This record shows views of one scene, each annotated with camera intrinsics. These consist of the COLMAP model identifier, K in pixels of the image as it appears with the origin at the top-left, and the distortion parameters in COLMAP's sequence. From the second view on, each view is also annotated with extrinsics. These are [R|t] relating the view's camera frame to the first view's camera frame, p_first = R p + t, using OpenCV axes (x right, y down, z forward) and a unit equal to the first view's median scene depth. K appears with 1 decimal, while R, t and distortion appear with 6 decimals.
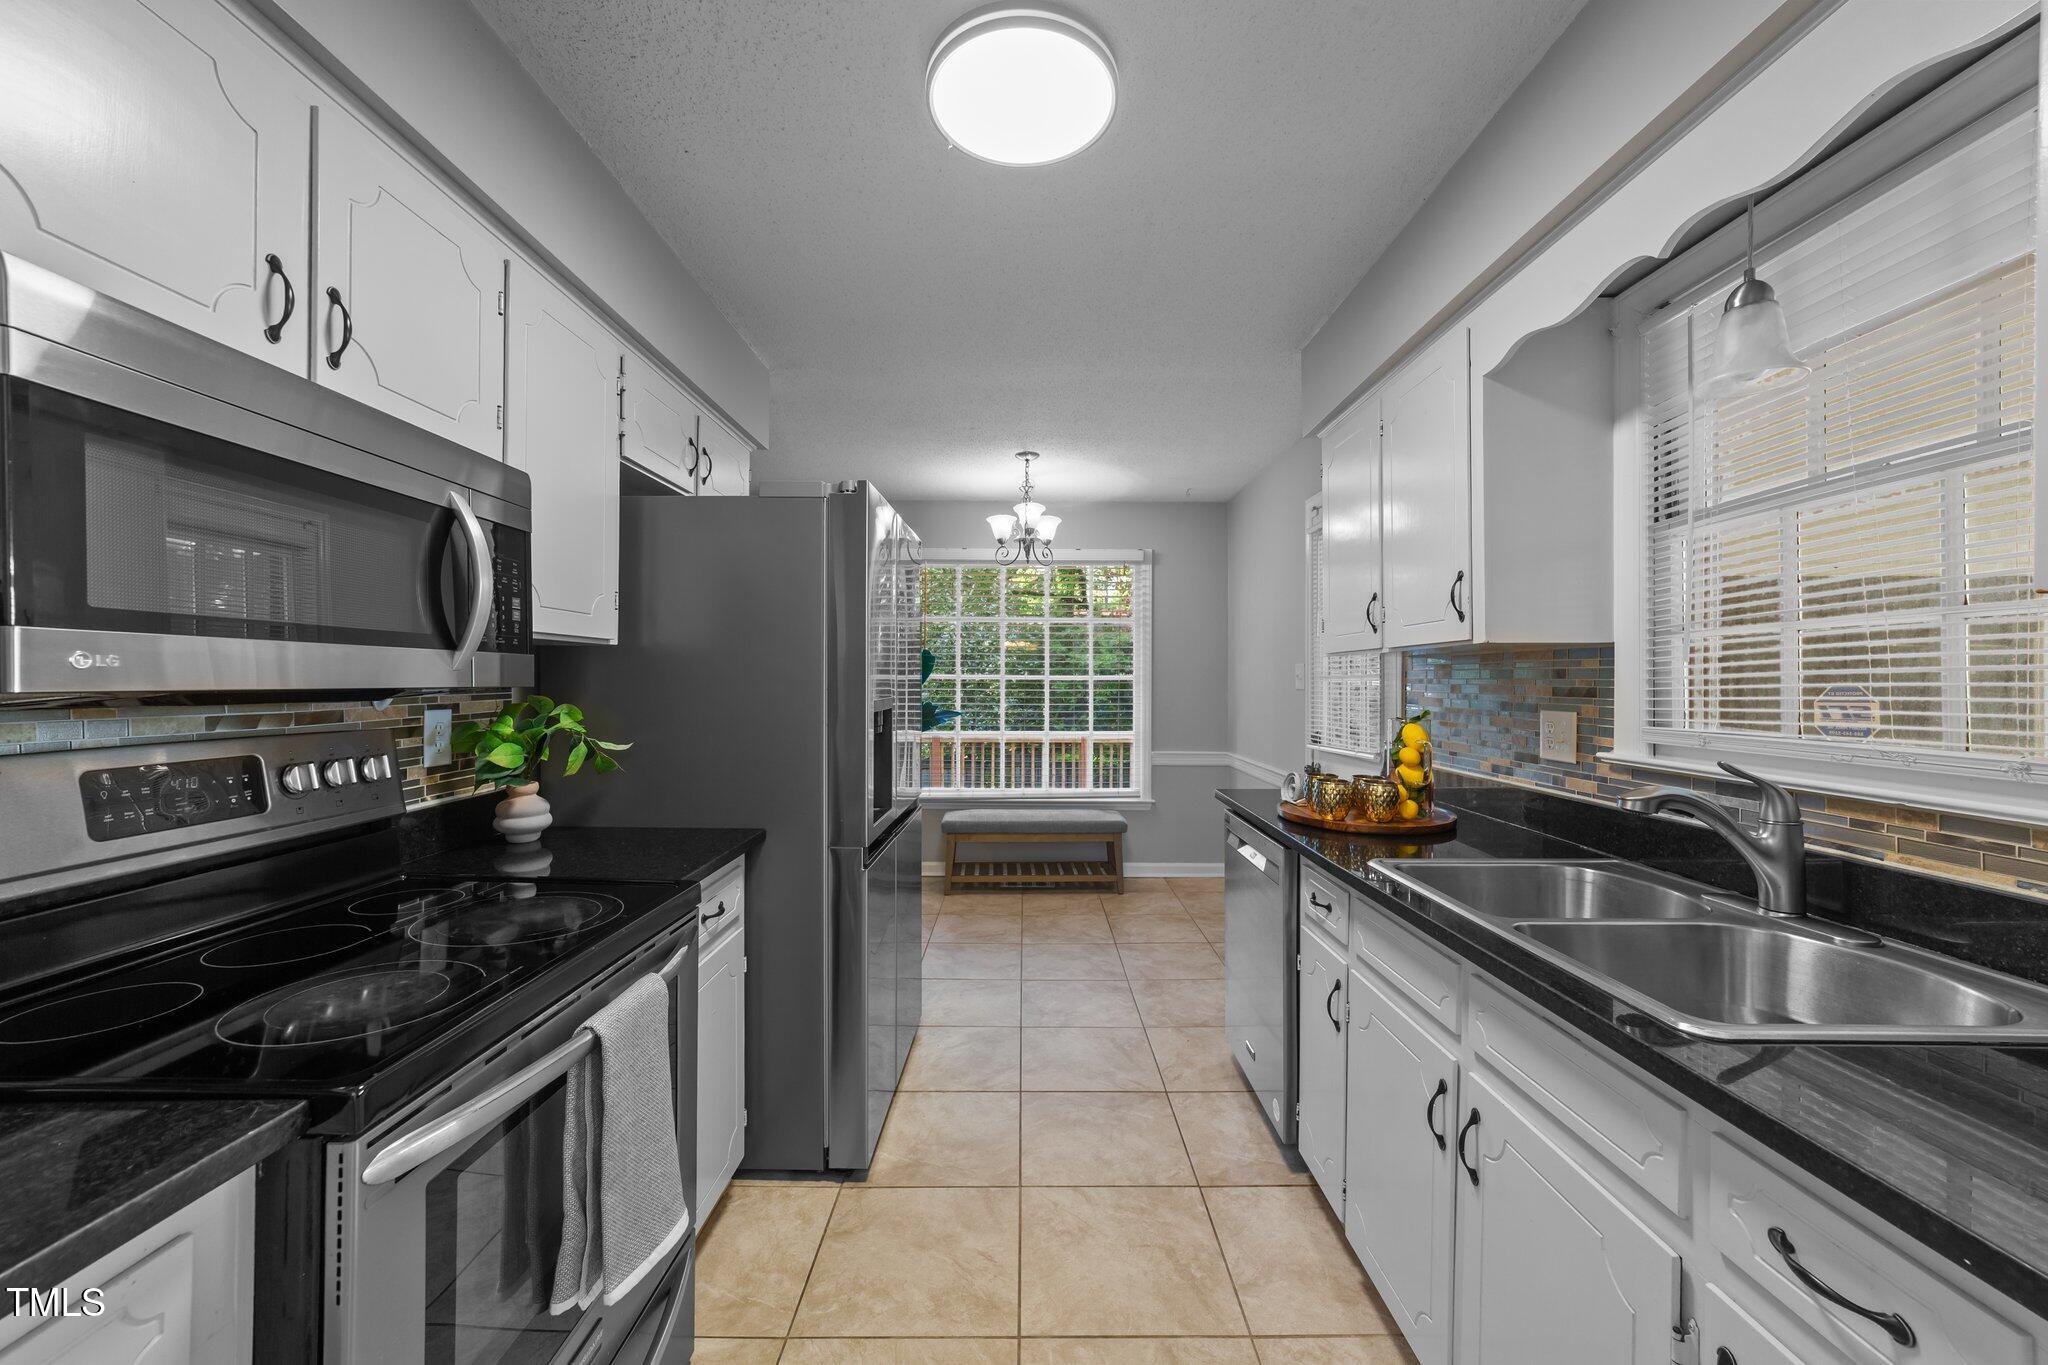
lens RADIAL K [[782.4, 0, 1024.2], [0, 782.4, 681.0], [0, 0, 1]] dist [-0.020613, 0.010232]
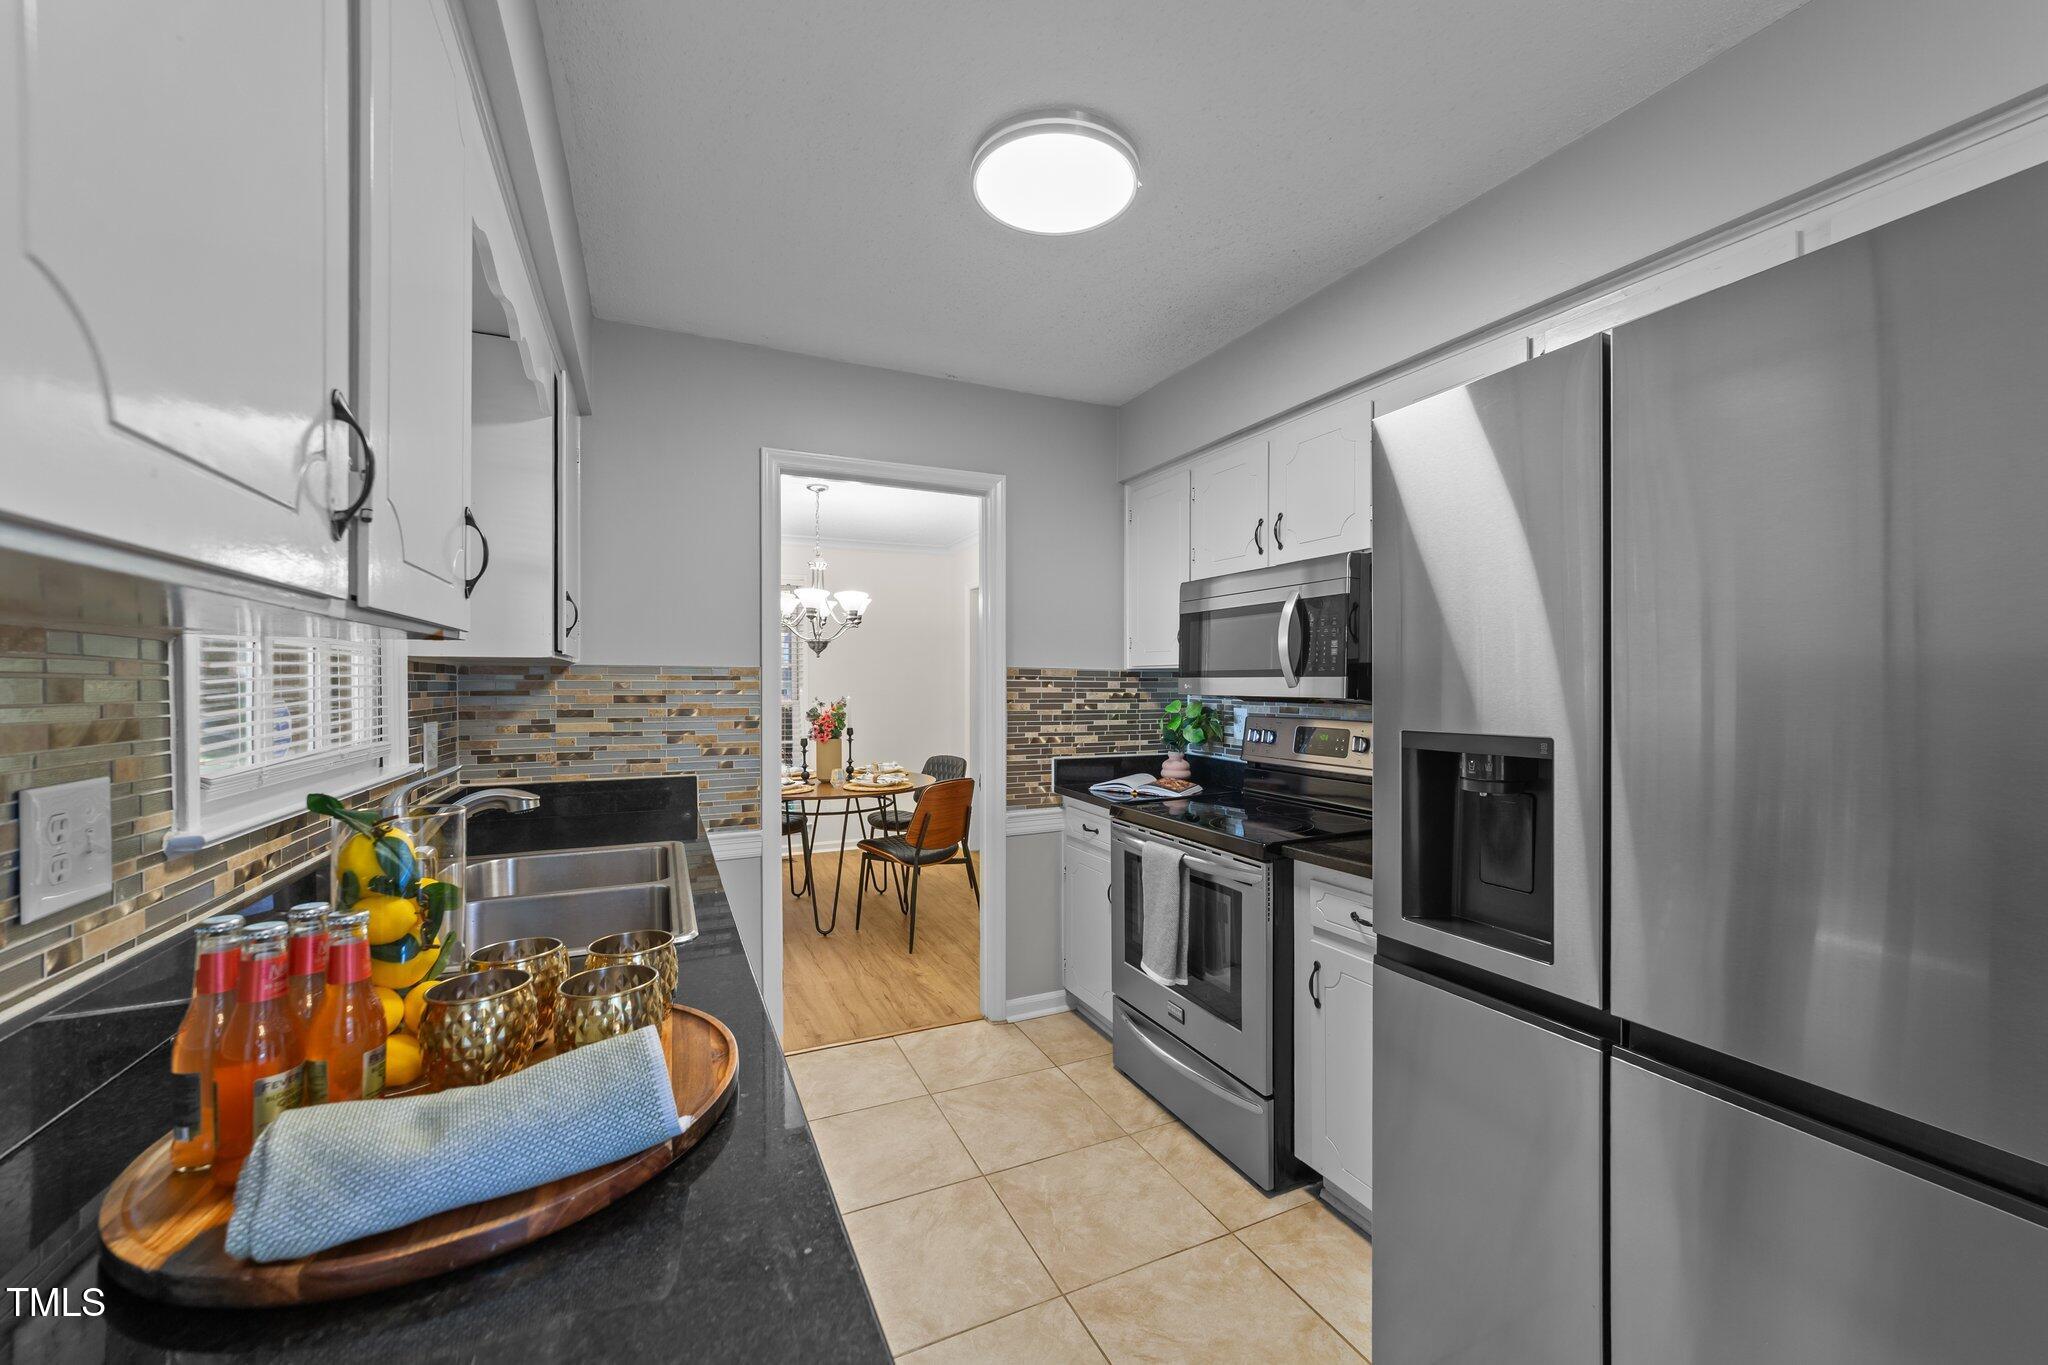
lens RADIAL K [[782.4, 0, 1024.2], [0, 782.4, 681.0], [0, 0, 1]] dist [-0.020613, 0.010232]
pose [[-0.906582, -0.003293, -0.422018, 0.444556], [-0.001358, 0.999987, -0.004884, -0.014690], [0.422028, -0.003854, -0.906574, 1.720829]]
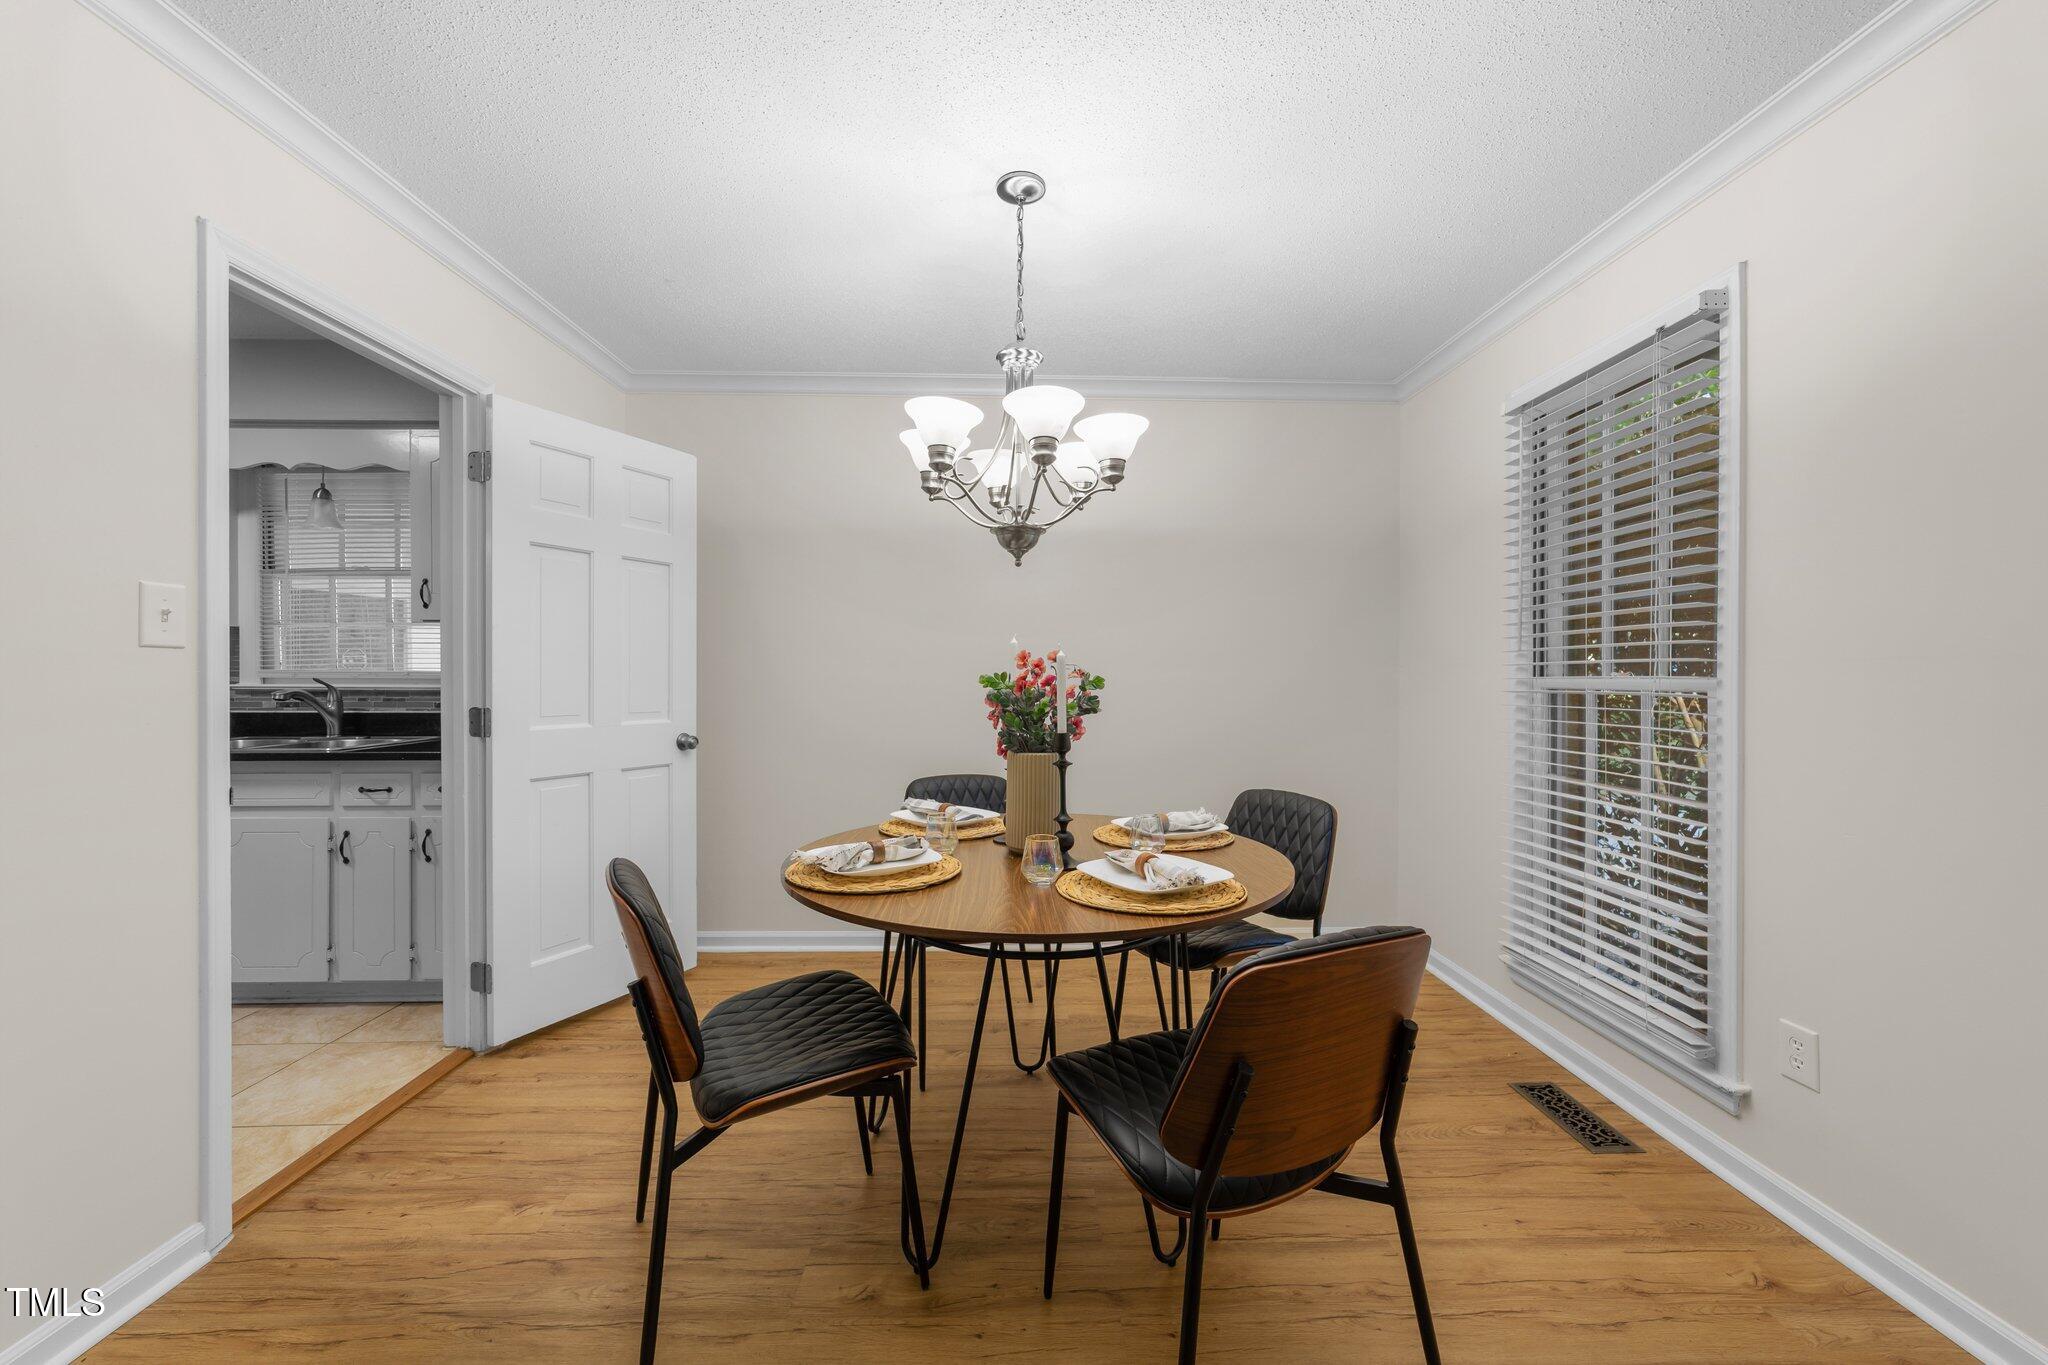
lens RADIAL K [[810.9, 0, 1024.0], [0, 810.9, 682.5], [0, 0, 1]] dist [0.001691, 0.005285]
pose [[-0.005065, -0.008378, 0.999952, -1.244331], [-0.002812, 0.999961, 0.008364, 0.065494], [-0.999983, -0.002770, -0.005088, -0.913273]]
